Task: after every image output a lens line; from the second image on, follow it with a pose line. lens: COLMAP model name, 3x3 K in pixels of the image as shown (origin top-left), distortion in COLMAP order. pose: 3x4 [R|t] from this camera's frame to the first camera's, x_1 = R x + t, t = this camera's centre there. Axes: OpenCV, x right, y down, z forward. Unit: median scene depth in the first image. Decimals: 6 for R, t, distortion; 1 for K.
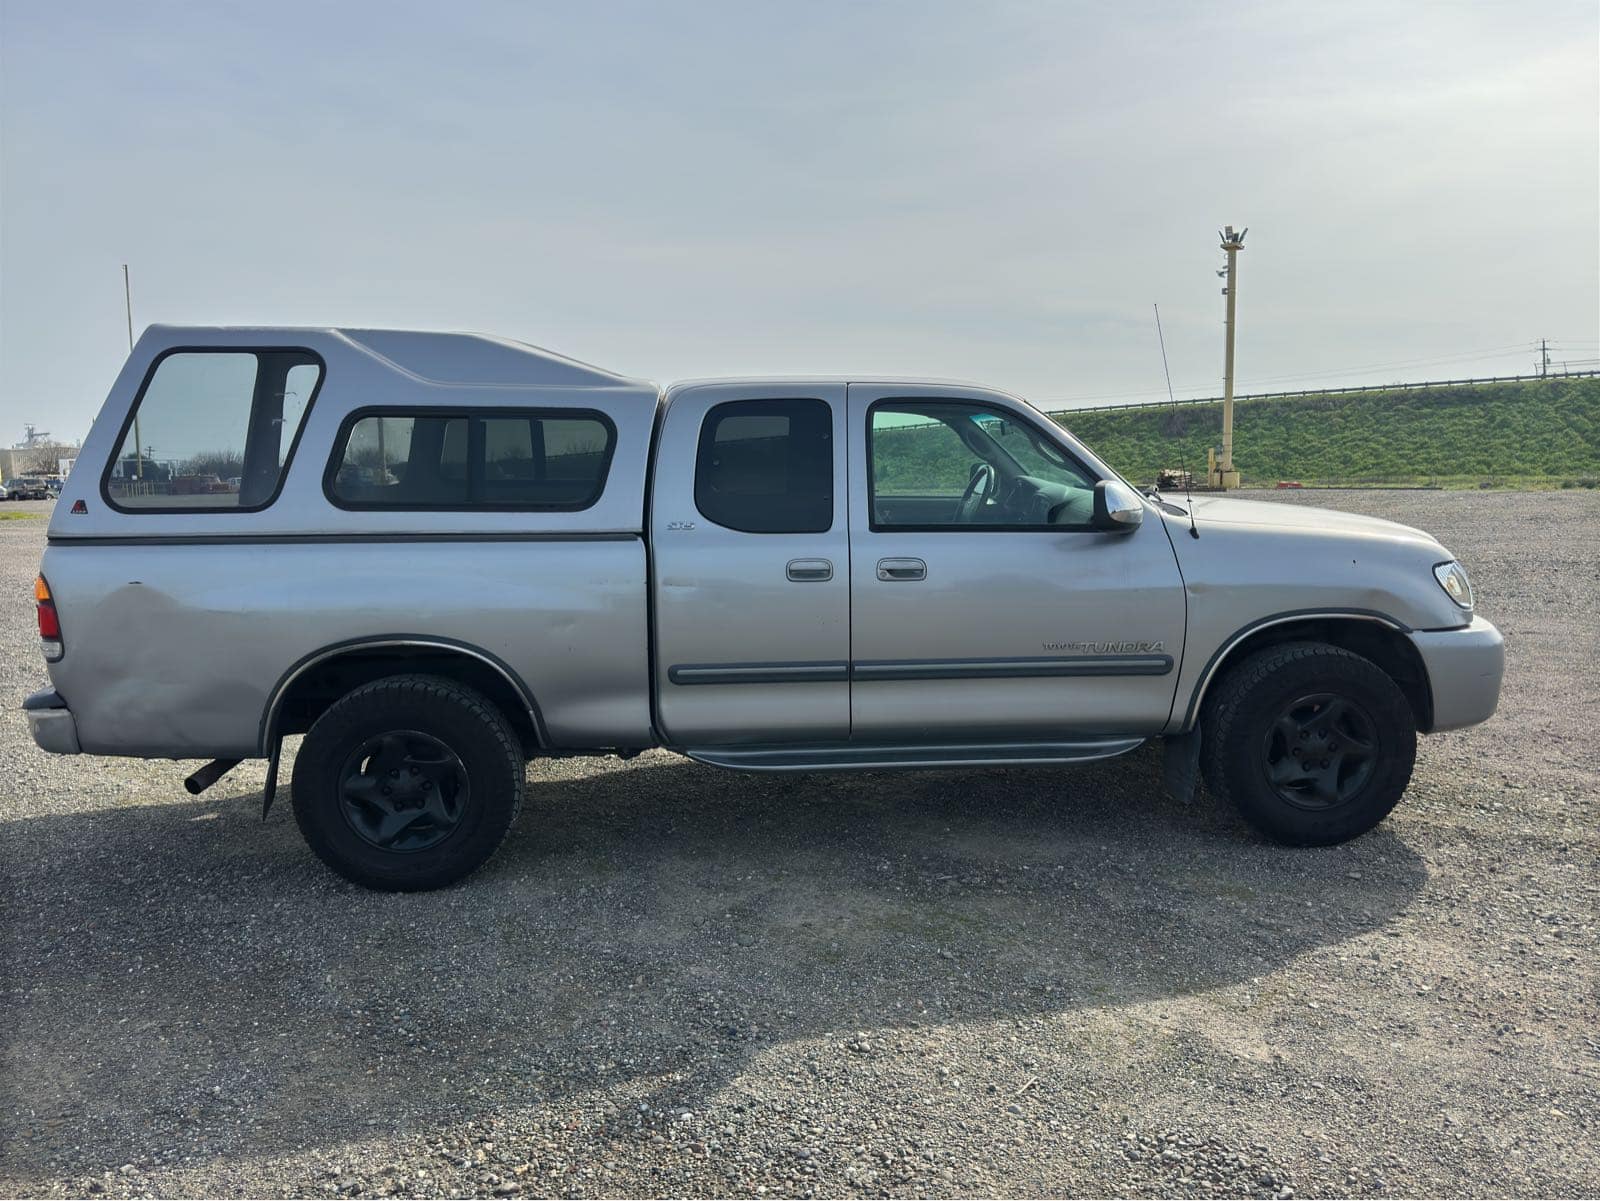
lens RADIAL K [[1222.0, 0, 809.4], [0, 1222.0, 597.4], [0, 0, 1]] dist [0.036167, -0.056112]
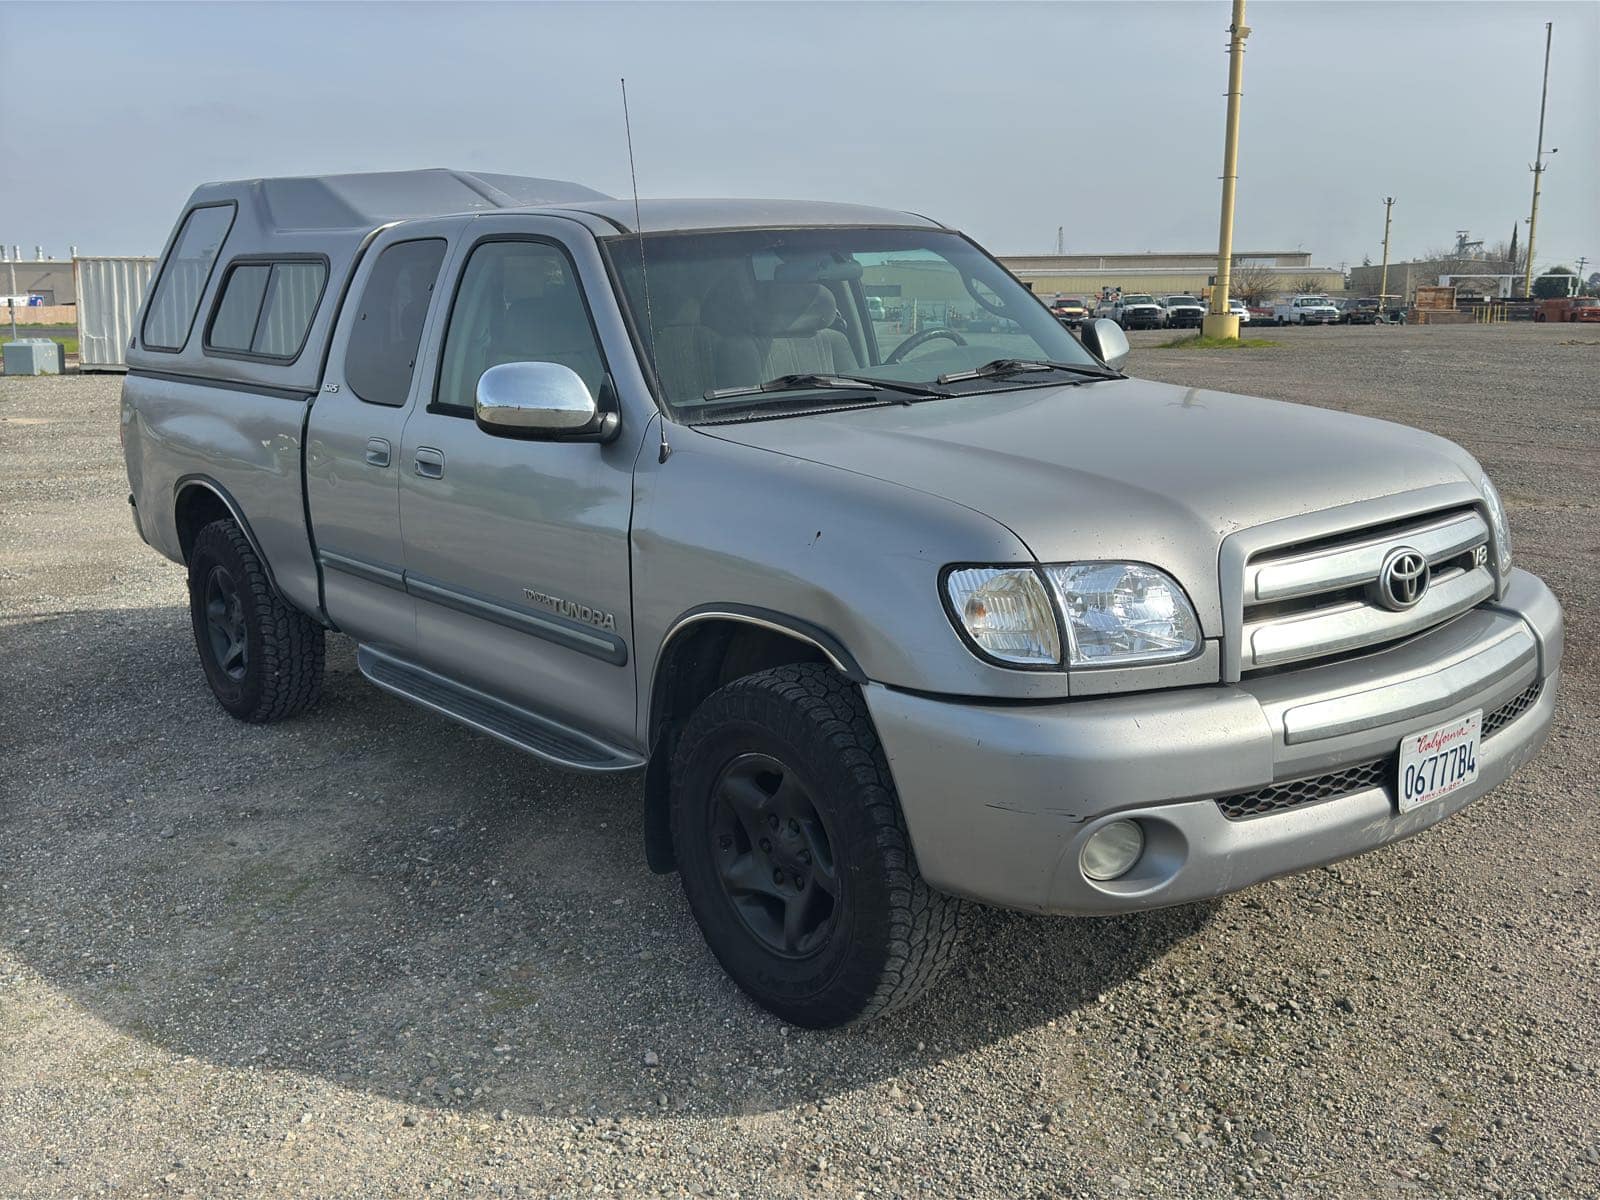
lens RADIAL K [[1542.8, 0, 800.0], [0, 1542.8, 600.0], [0, 0, 1]] dist [0.175167, -0.371385]
pose [[0.567688, 0.168886, -0.805734, 0.095462], [-0.093816, 0.985627, 0.140493, -0.009240], [0.817881, -0.004166, 0.575373, 0.057069]]
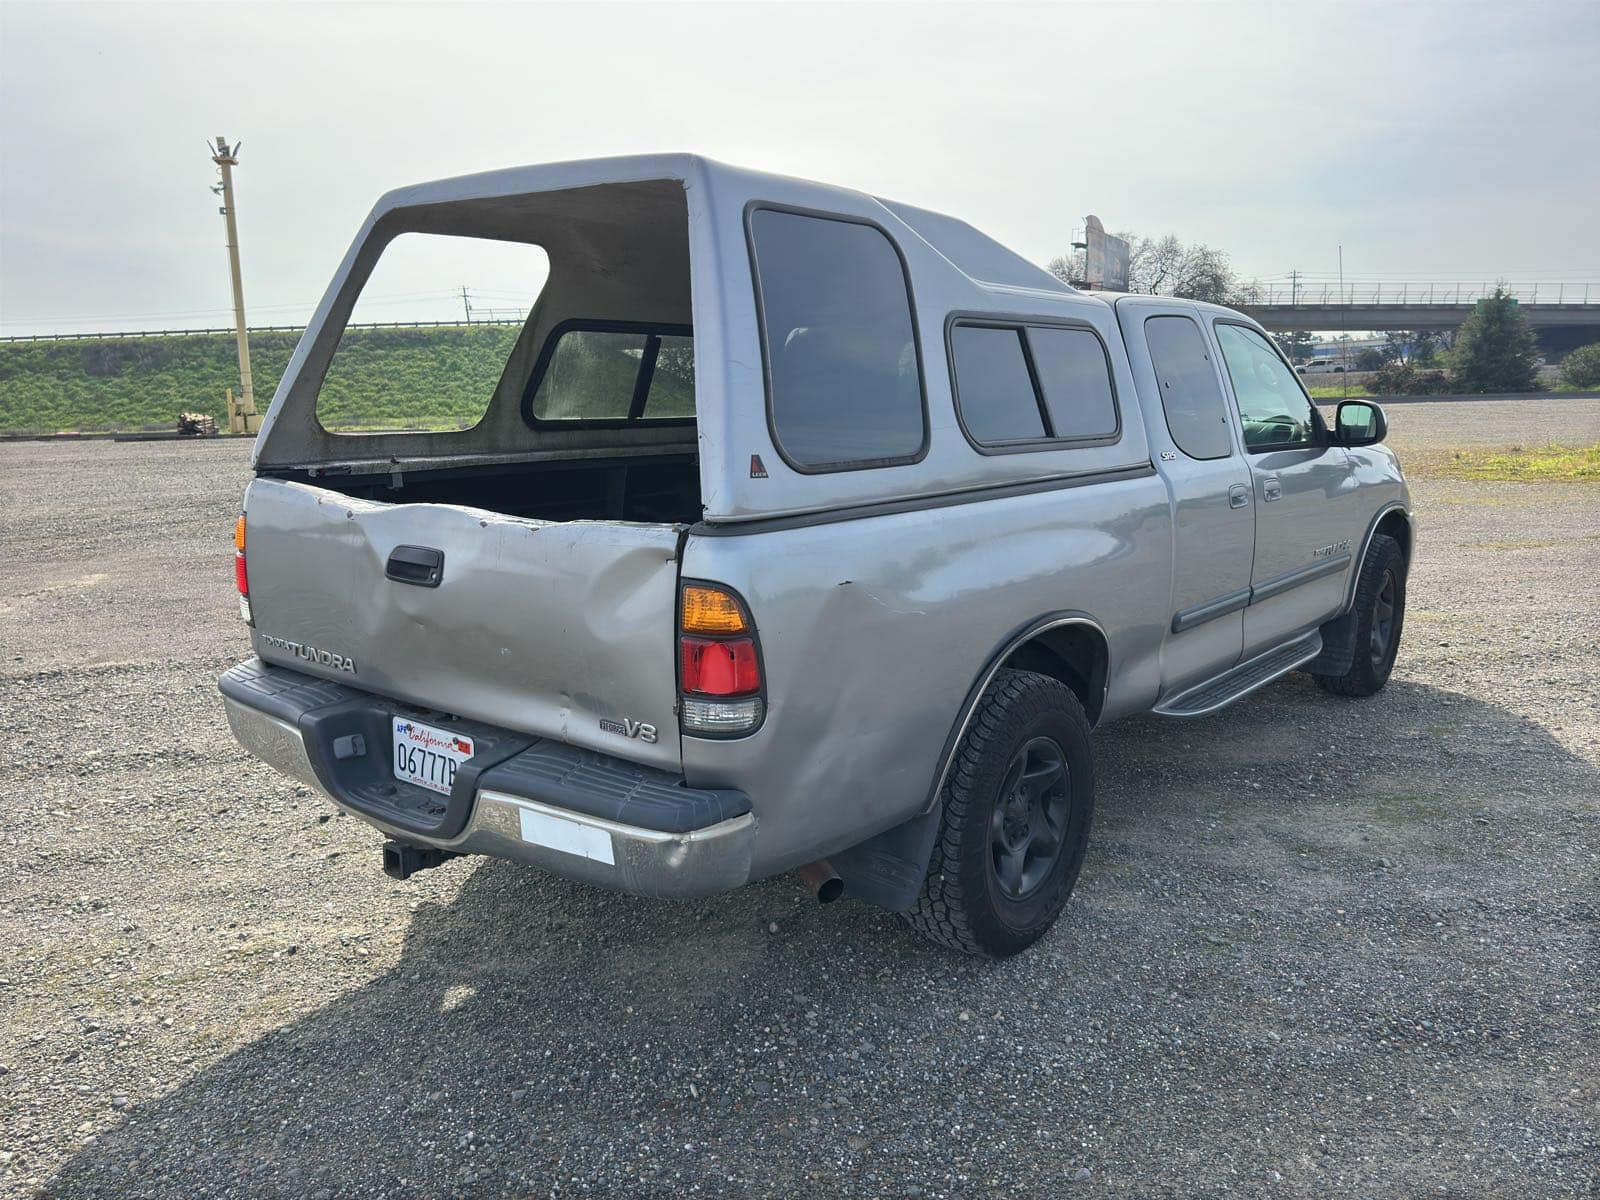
lens RADIAL K [[1281.7, 0, 814.3], [0, 1281.7, 601.1], [0, 0, 1]] dist [0.093906, -0.159760]
pose [[0.677357, -0.119067, 0.725955, -0.090951], [0.089923, 0.992816, 0.078934, -0.004859], [-0.730138, 0.011814, 0.683197, 0.049752]]
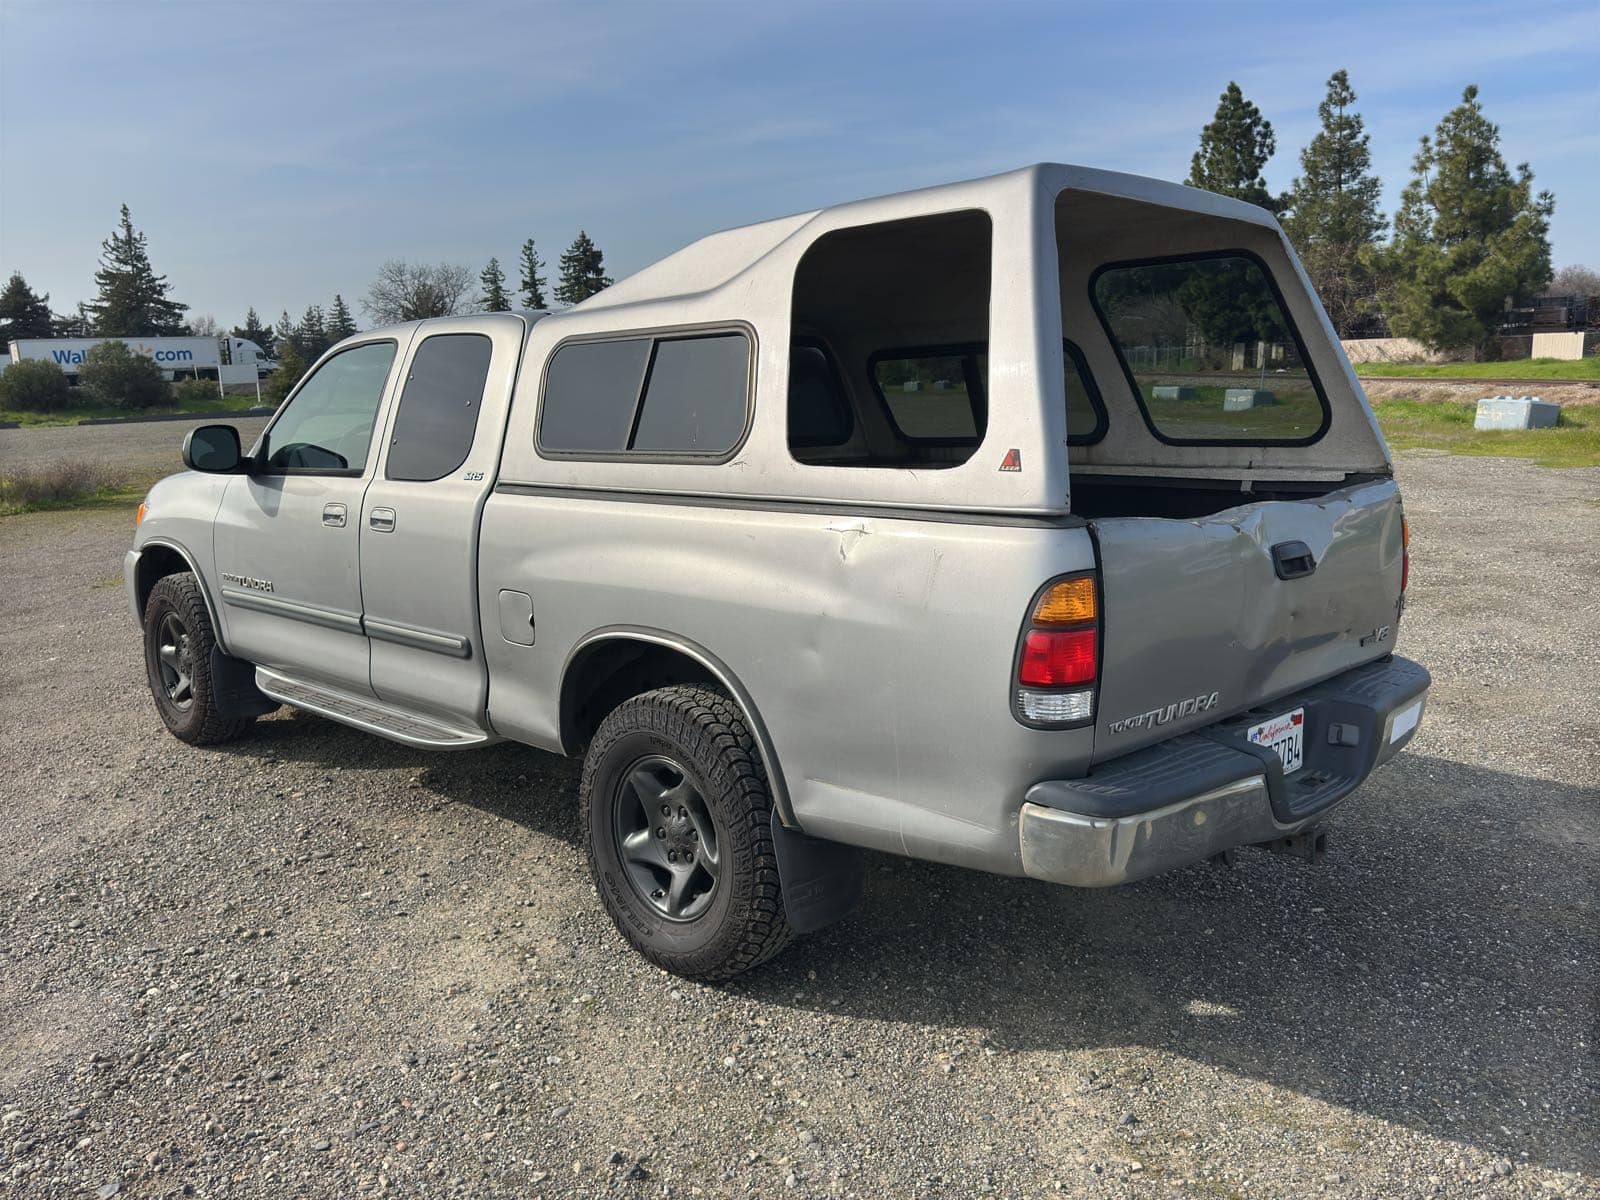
lens RADIAL K [[1280.6, 0, 812.1], [0, 1280.6, 607.2], [0, 0, 1]] dist [0.047799, -0.065261]
pose [[-0.657993, -0.097952, 0.746626, -0.091075], [0.125119, 0.963500, 0.236670, -0.019573], [-0.742557, 0.249144, -0.621721, 0.166516]]
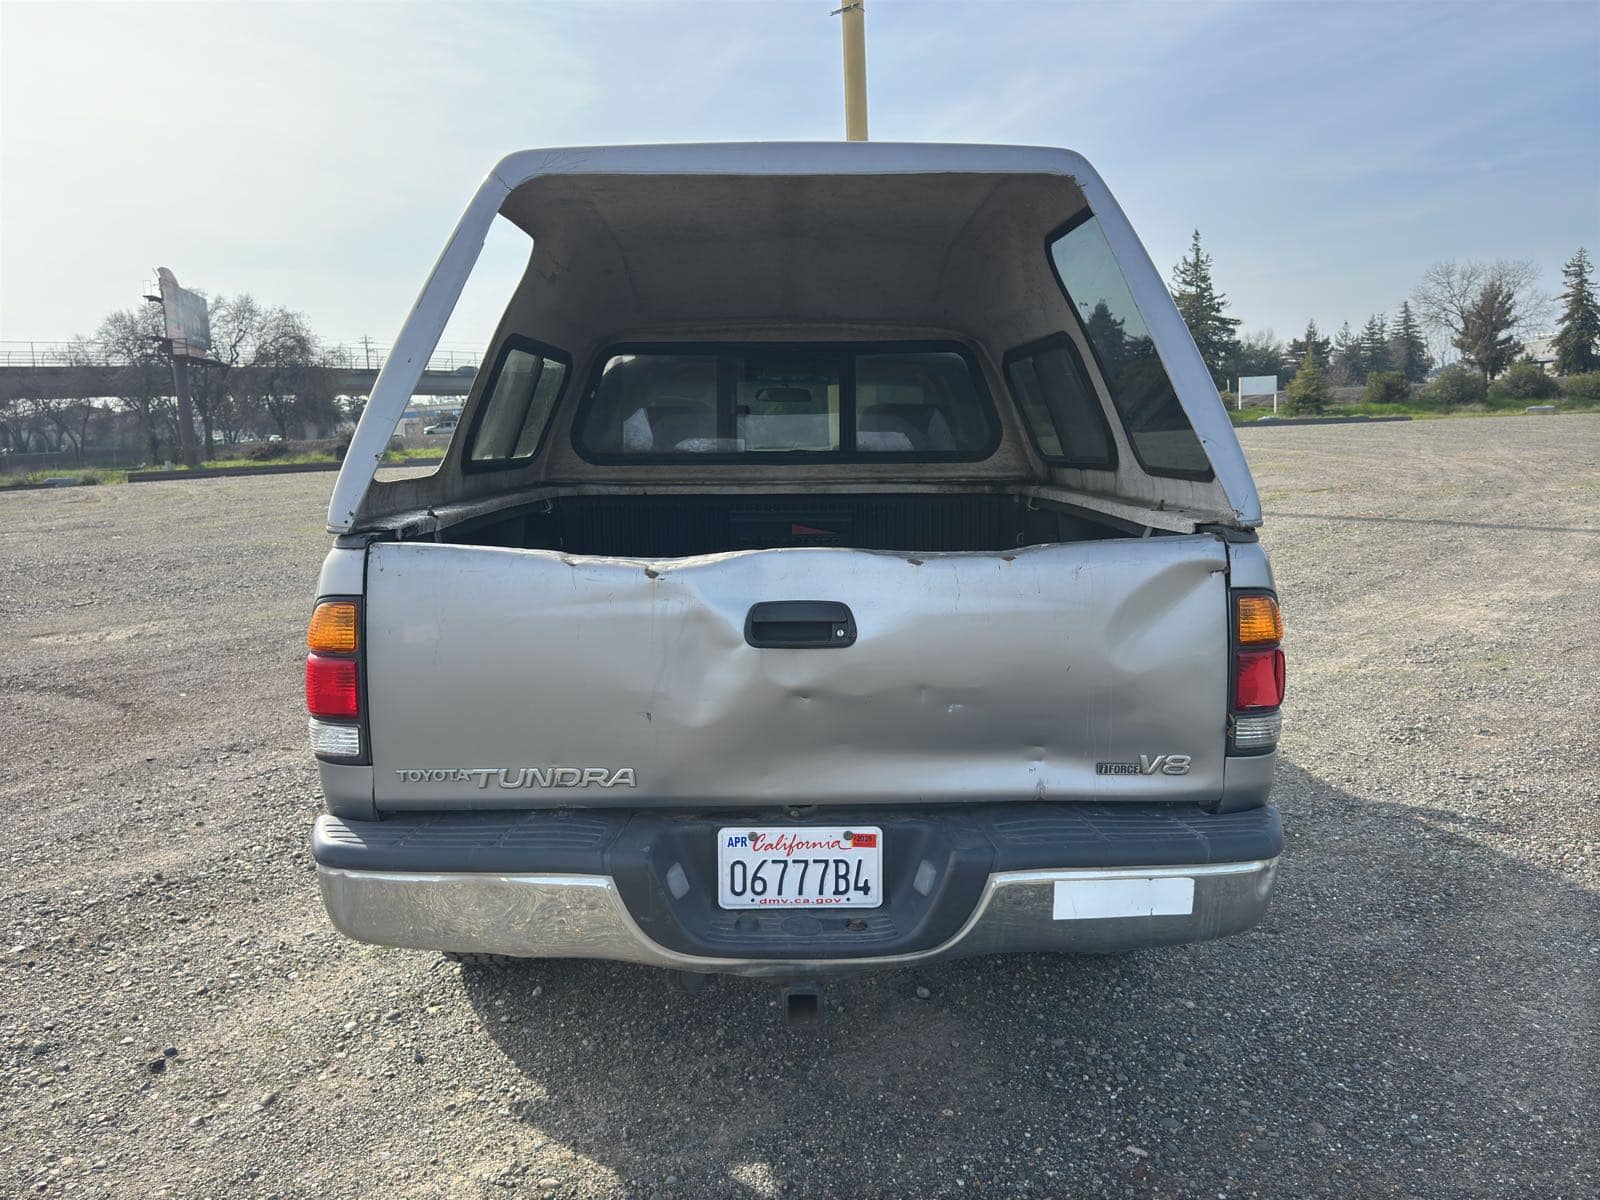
lens RADIAL K [[1280.6, 0, 812.1], [0, 1280.6, 607.2], [0, 0, 1]] dist [0.047799, -0.065261]
pose [[0.060285, -0.129717, 0.989717, -0.107126], [0.146061, 0.981994, 0.119808, -0.009887], [-0.987437, 0.137336, 0.078146, 0.102627]]
